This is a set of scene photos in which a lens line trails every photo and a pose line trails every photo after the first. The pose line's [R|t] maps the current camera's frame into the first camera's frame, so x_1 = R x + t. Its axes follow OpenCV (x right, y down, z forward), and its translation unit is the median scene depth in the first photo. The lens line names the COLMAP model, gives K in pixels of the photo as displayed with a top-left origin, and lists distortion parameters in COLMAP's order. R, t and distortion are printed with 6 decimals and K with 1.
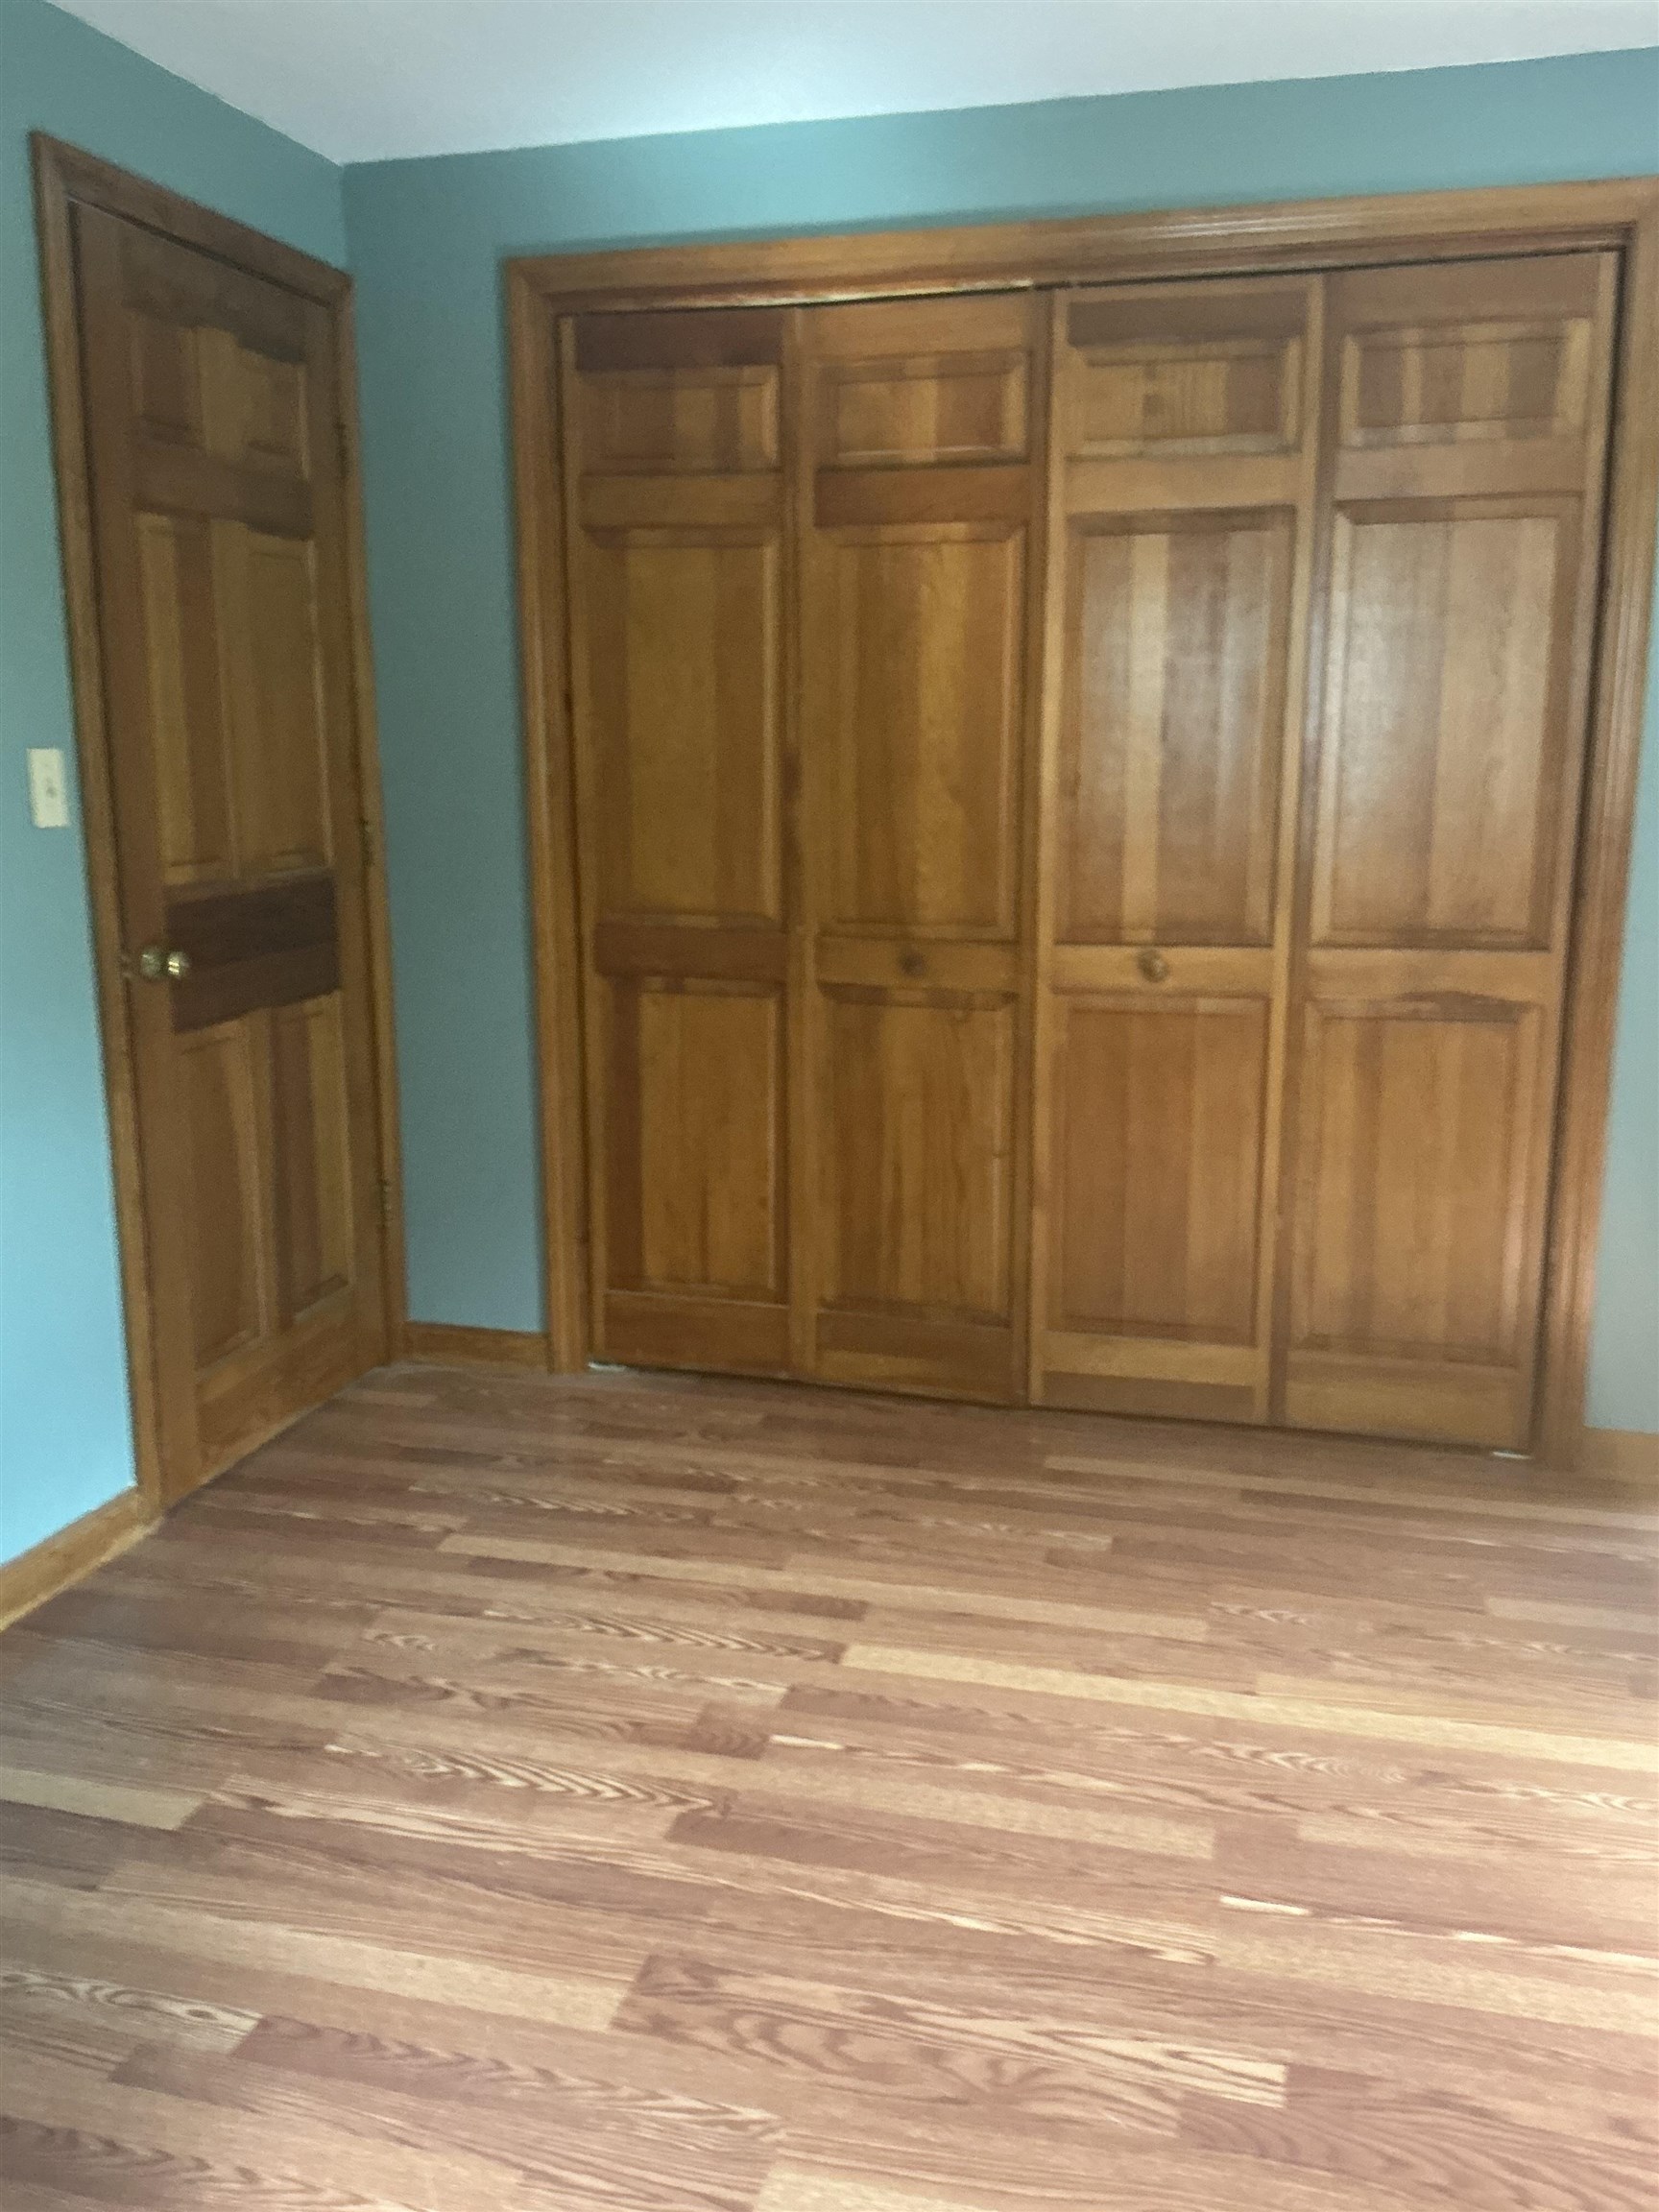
lens RADIAL K [[1853.1, 0, 829.5], [0, 1853.1, 1106.0], [0, 0, 1]] dist [0.208082, -0.400362]
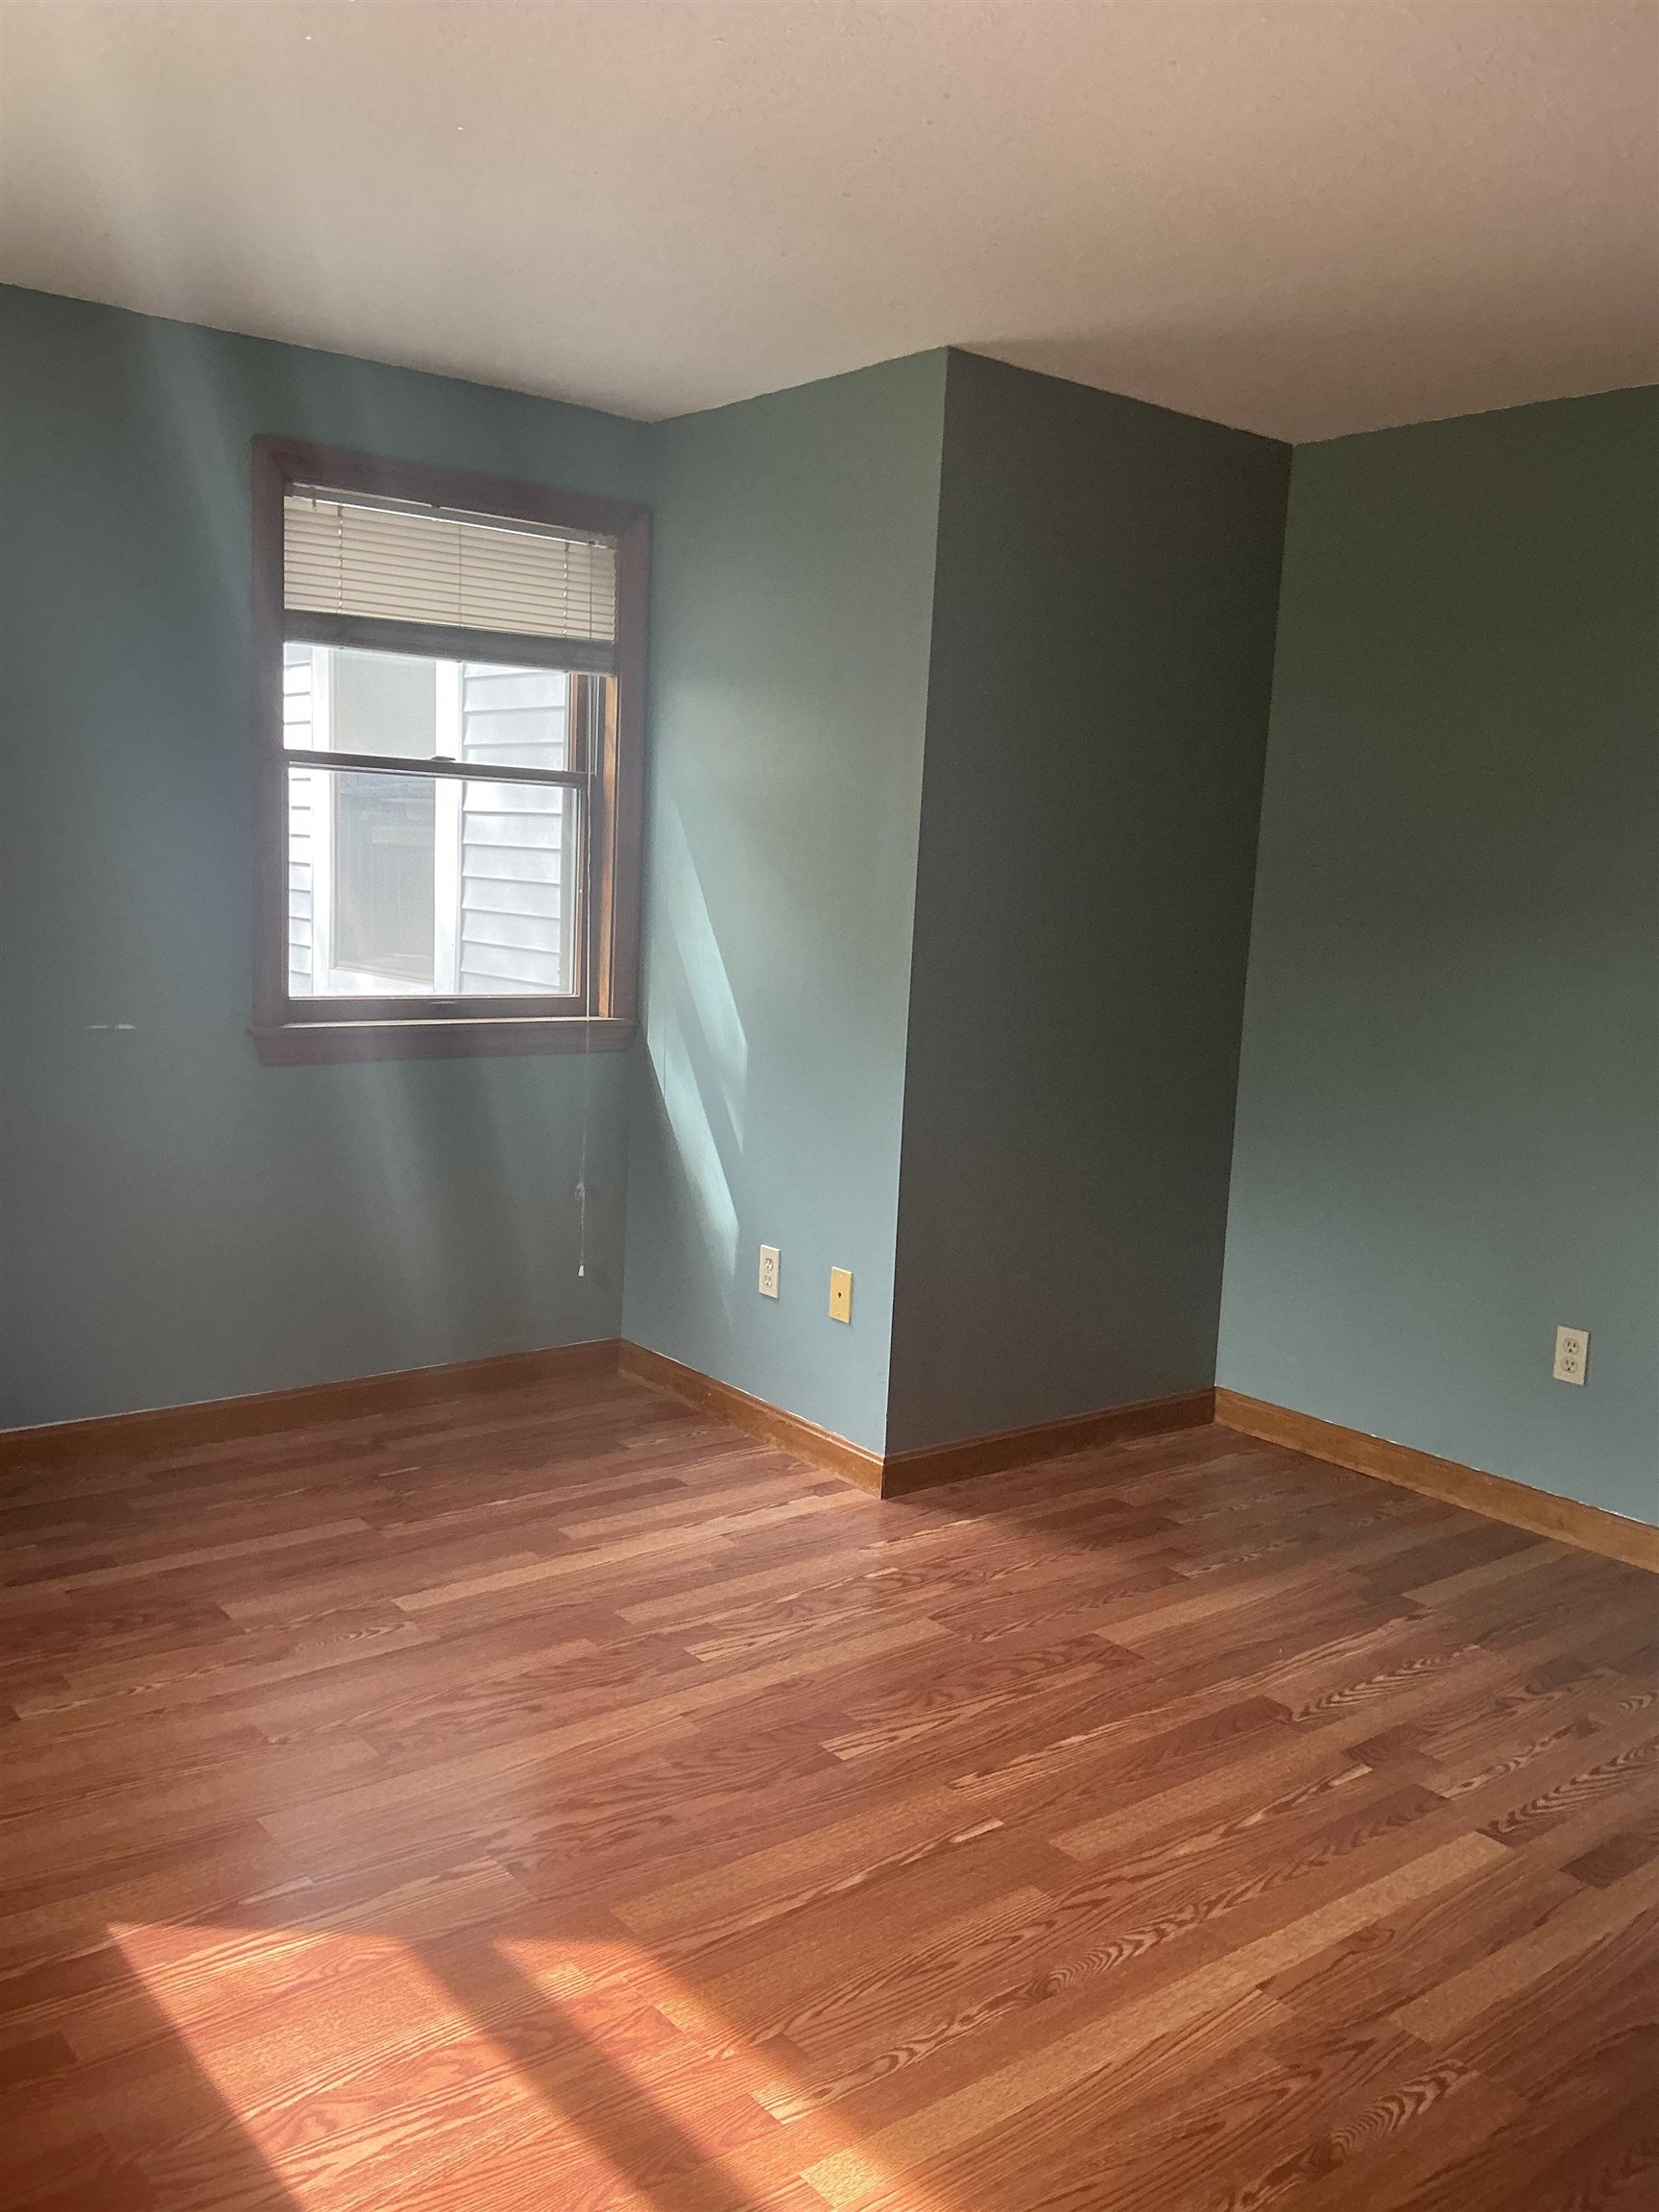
lens RADIAL K [[1853.1, 0, 829.5], [0, 1853.1, 1106.0], [0, 0, 1]] dist [0.208082, -0.400362]
pose [[-0.602229, 0.072537, -0.795021, 1.143869], [-0.198361, 0.951036, 0.237030, -0.280827], [0.773287, 0.300447, -0.558353, 1.365312]]
